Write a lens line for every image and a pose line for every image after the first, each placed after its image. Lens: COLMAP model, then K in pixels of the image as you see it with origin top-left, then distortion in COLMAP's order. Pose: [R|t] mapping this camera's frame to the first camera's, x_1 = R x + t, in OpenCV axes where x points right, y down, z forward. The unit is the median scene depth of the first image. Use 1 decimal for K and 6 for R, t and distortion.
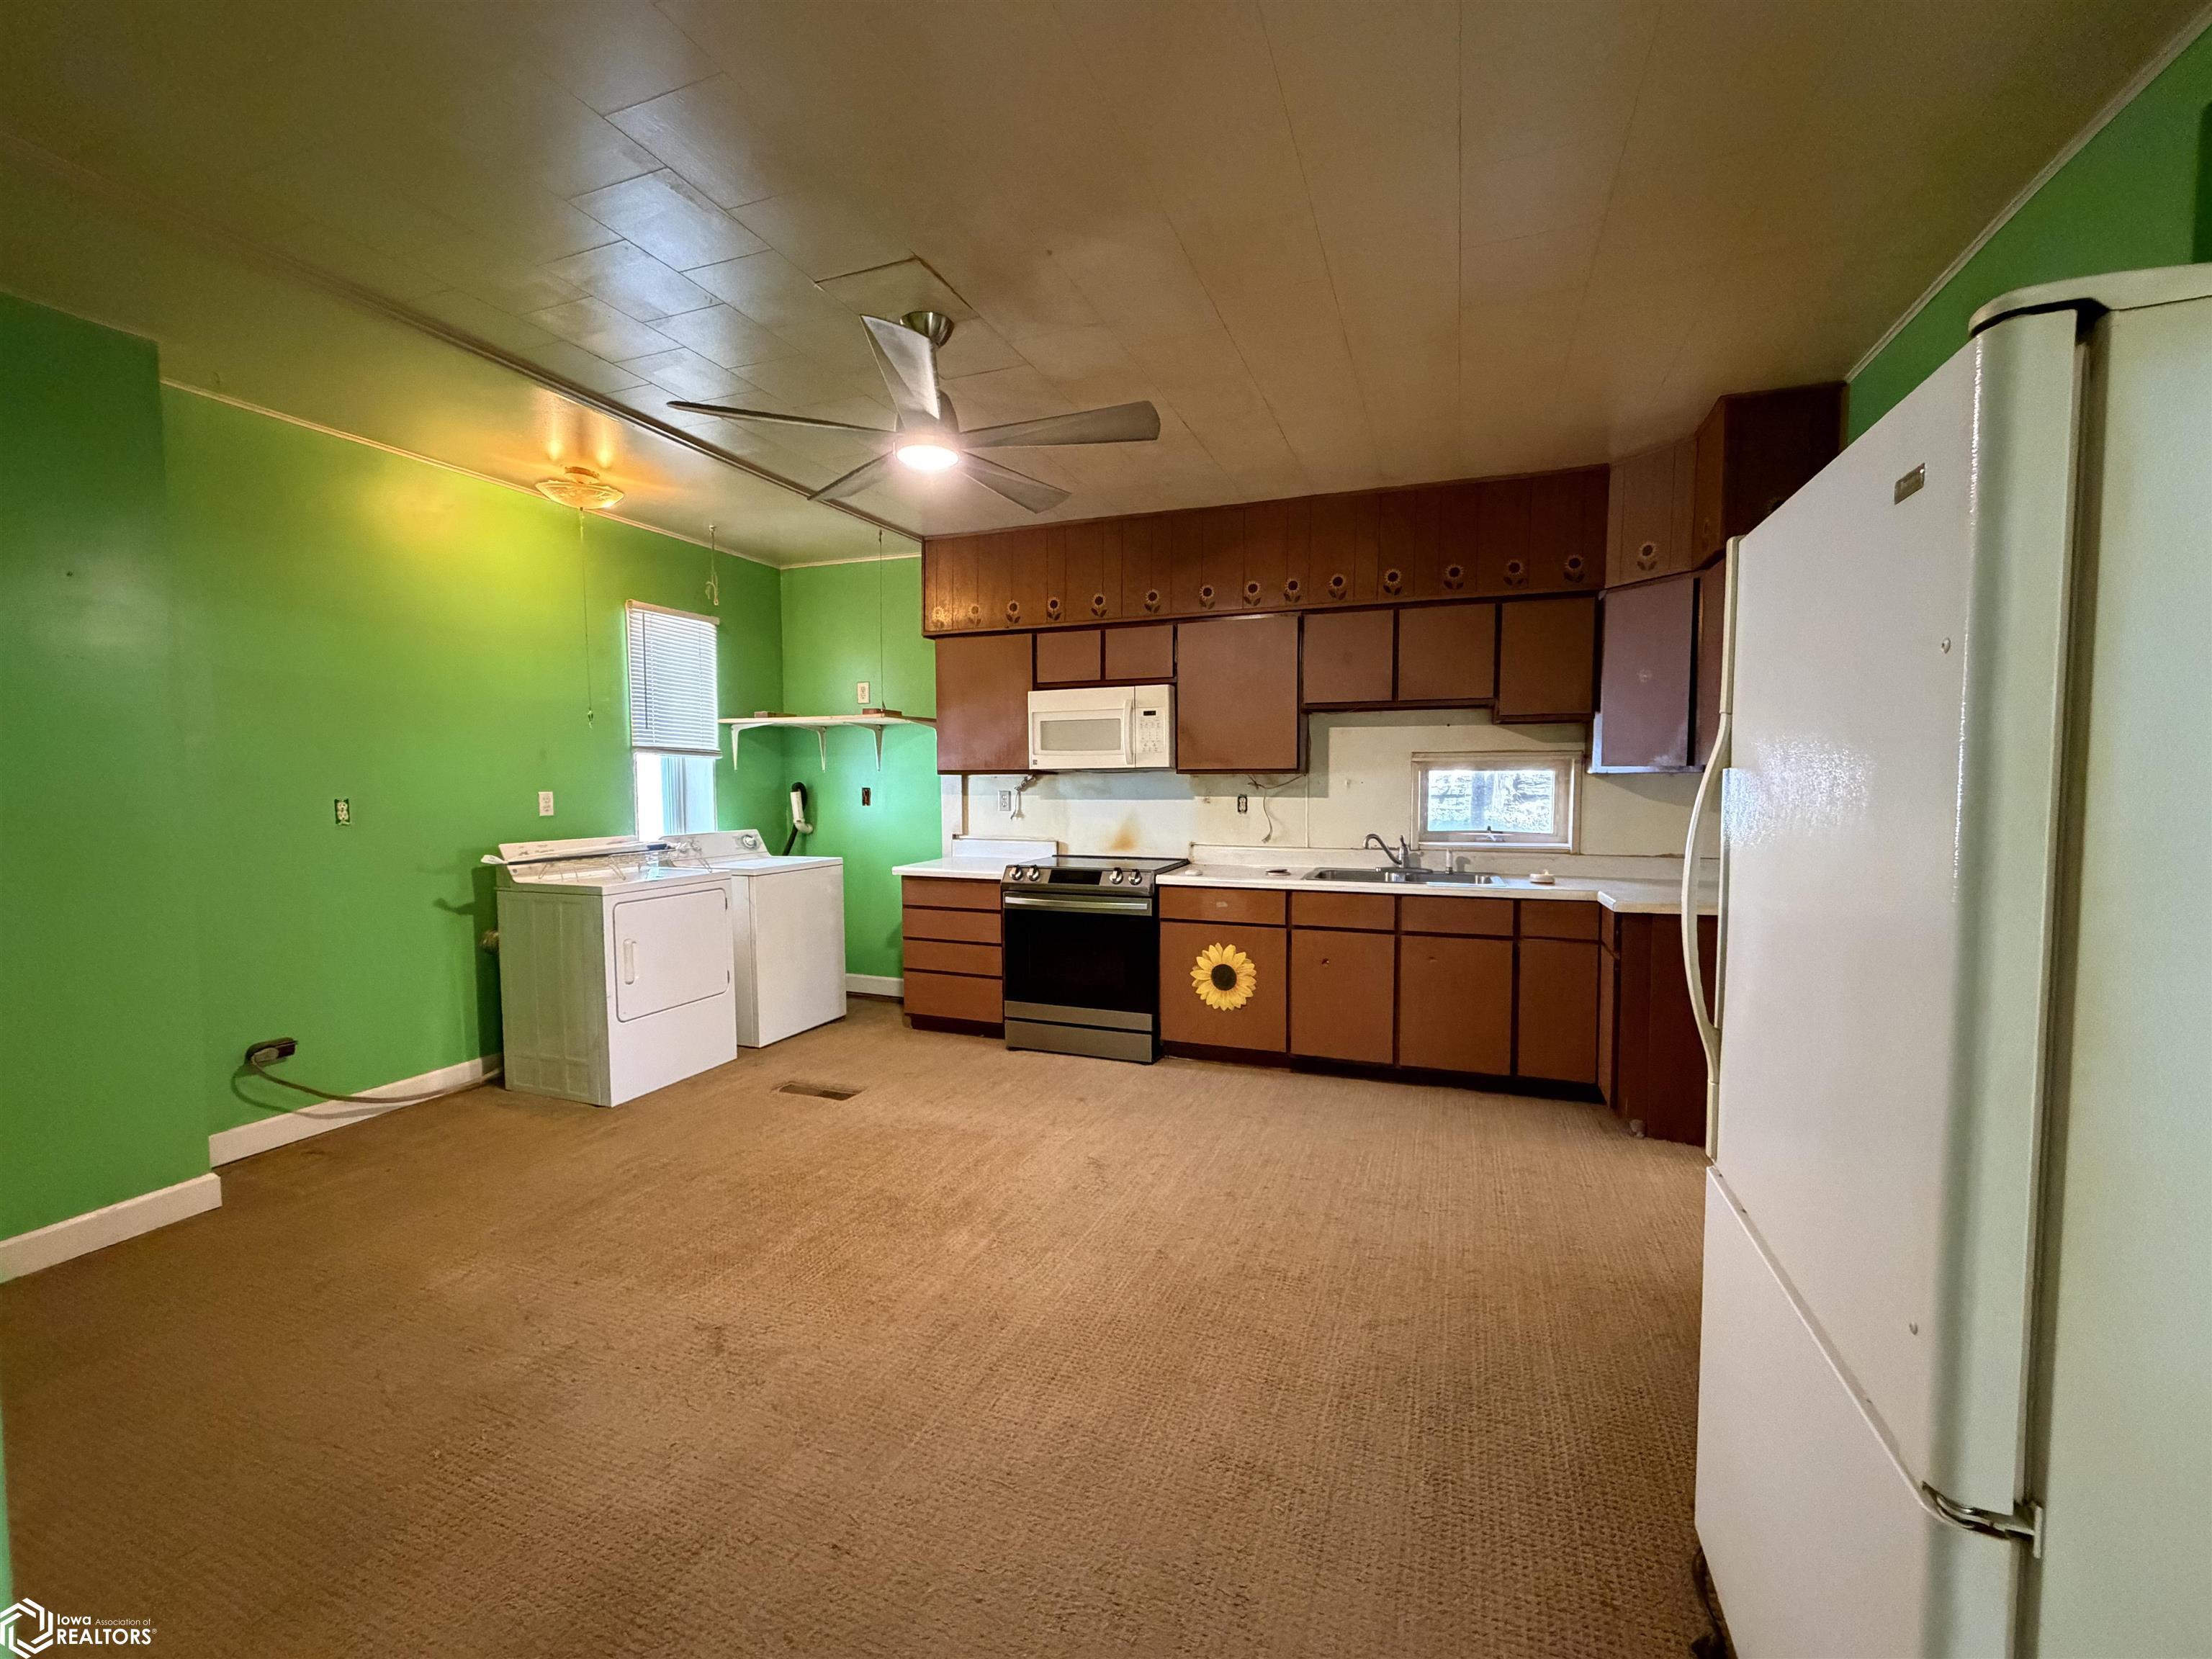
lens RADIAL K [[884.2, 0, 1111.0], [0, 884.2, 827.3], [0, 0, 1]] dist [-0.000962, 0.000117]
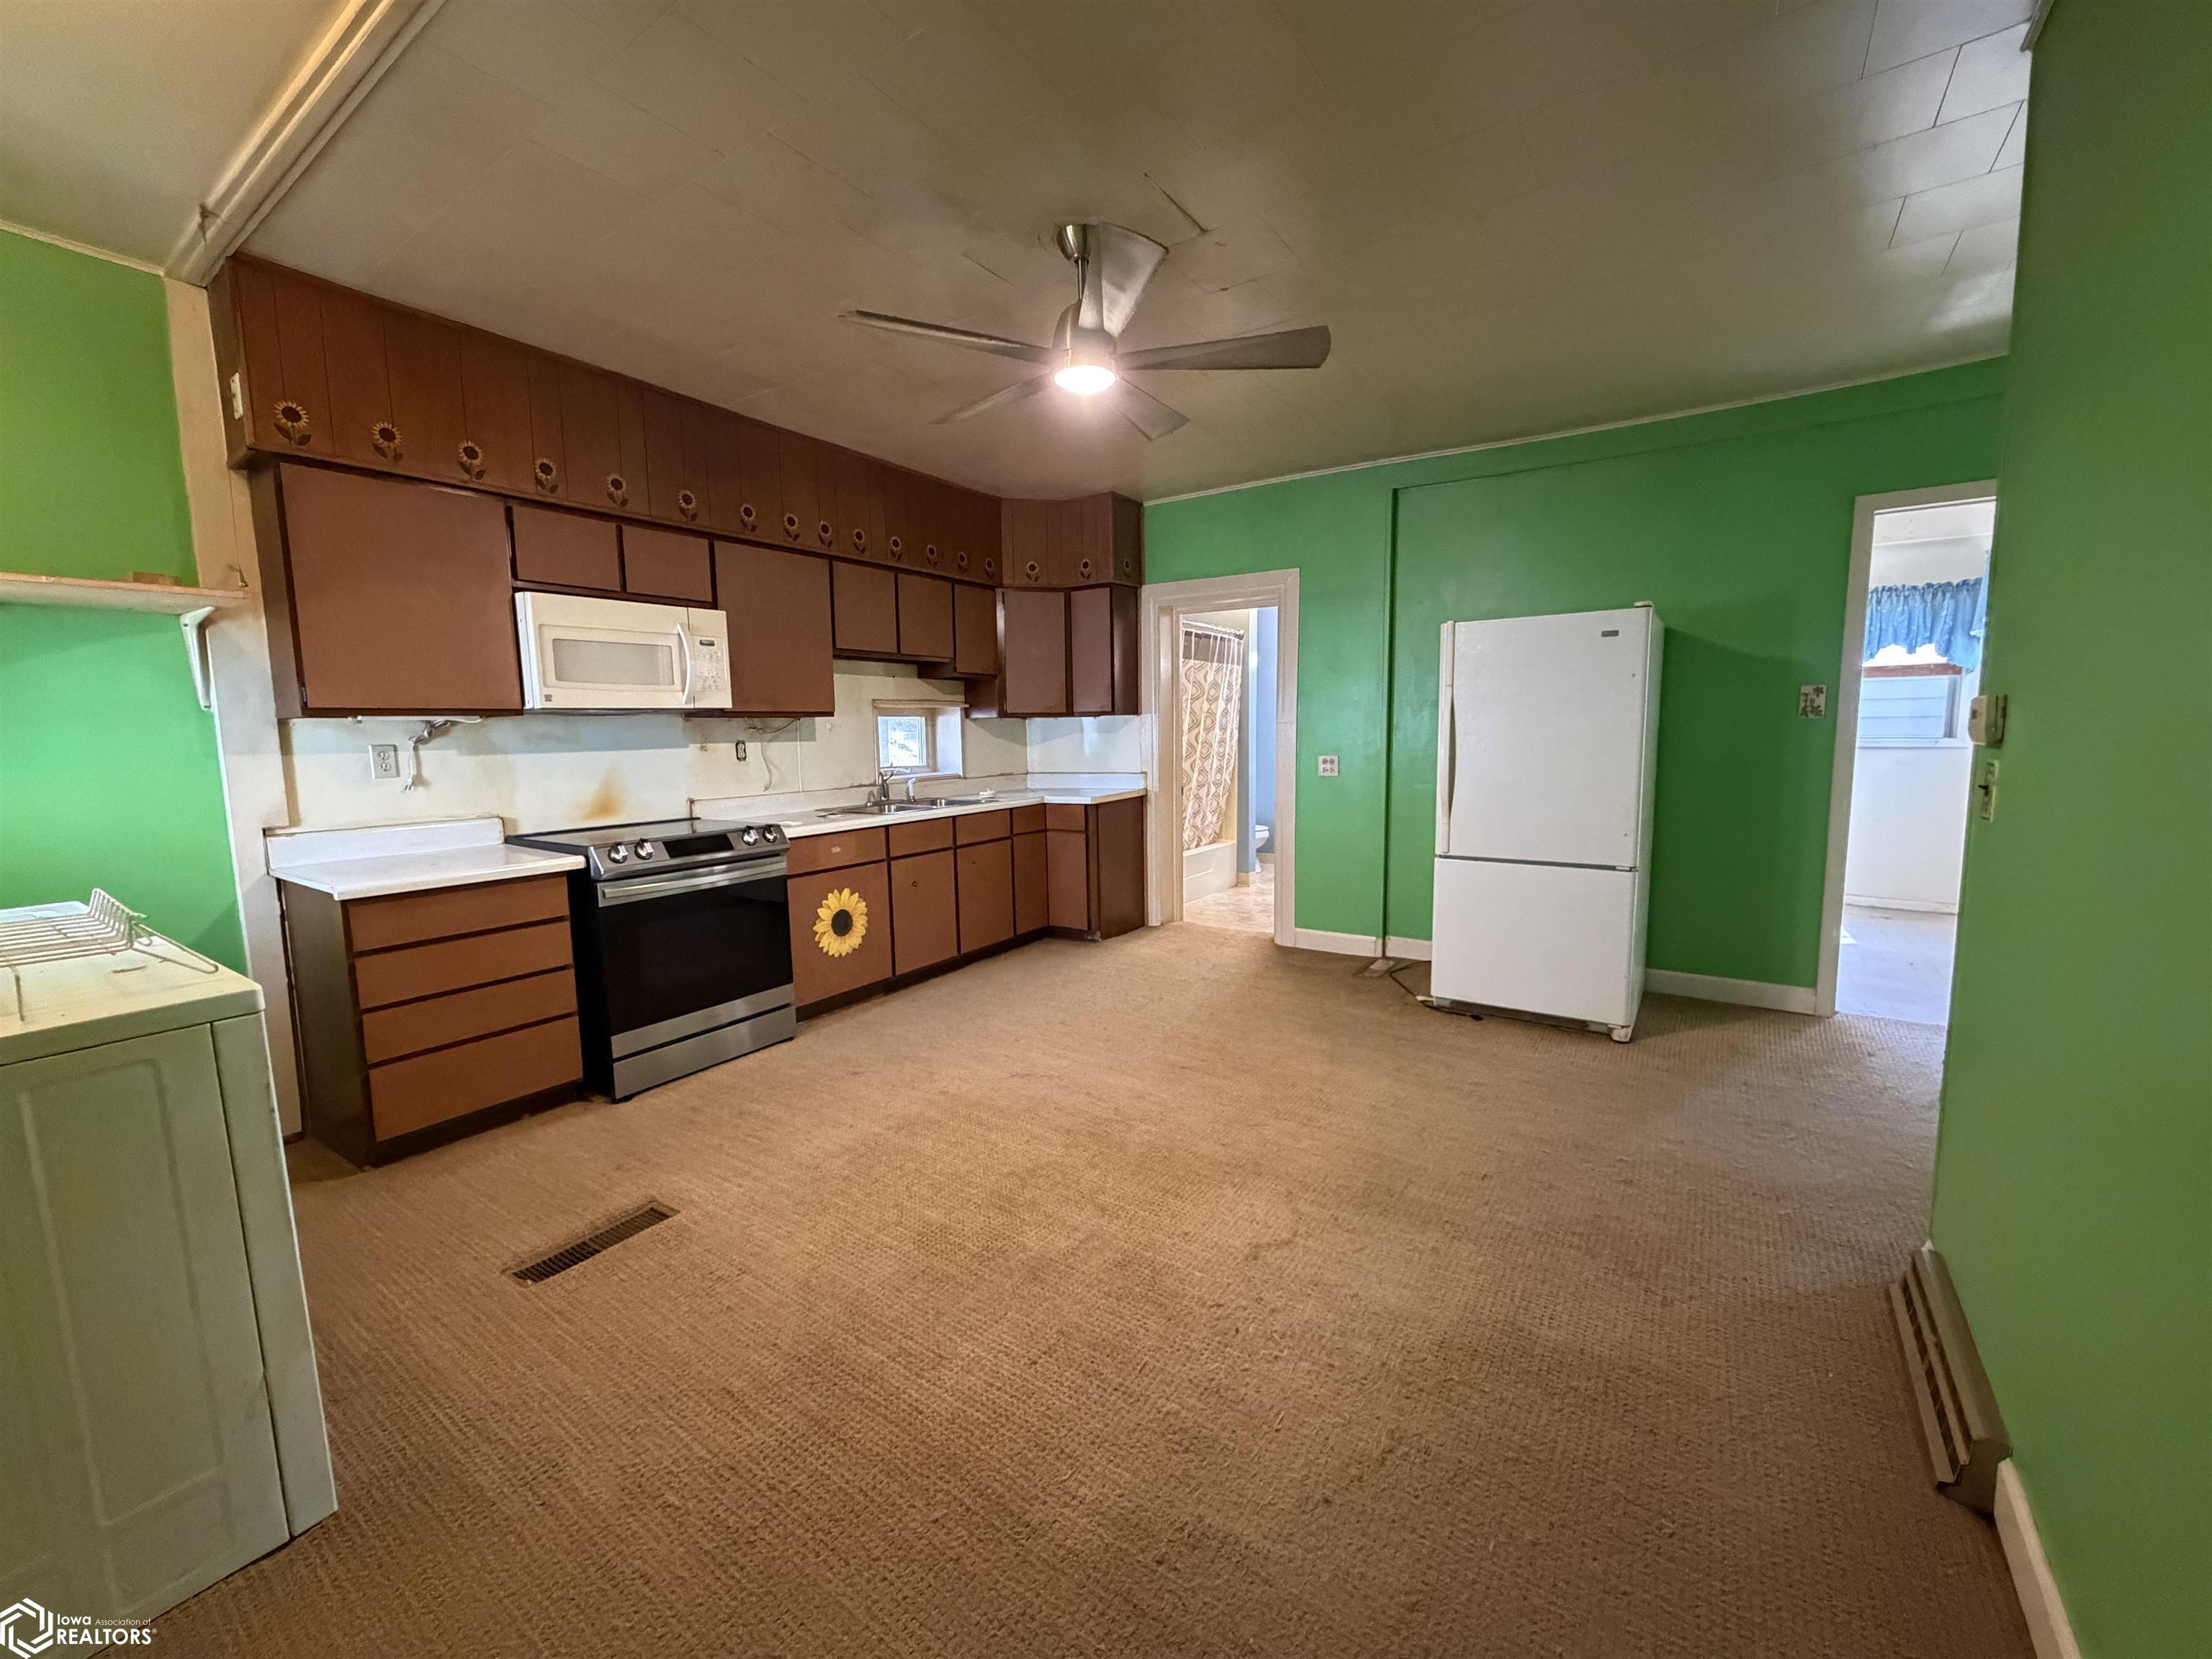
lens RADIAL K [[884.2, 0, 1095.2], [0, 884.2, 829.0], [0, 0, 1]] dist [-0.000962, 0.000117]
pose [[0.229277, -0.111833, 0.966916, -0.718623], [0.070222, 0.992690, 0.098163, -0.011011], [-0.970825, 0.045392, 0.235454, 0.467404]]
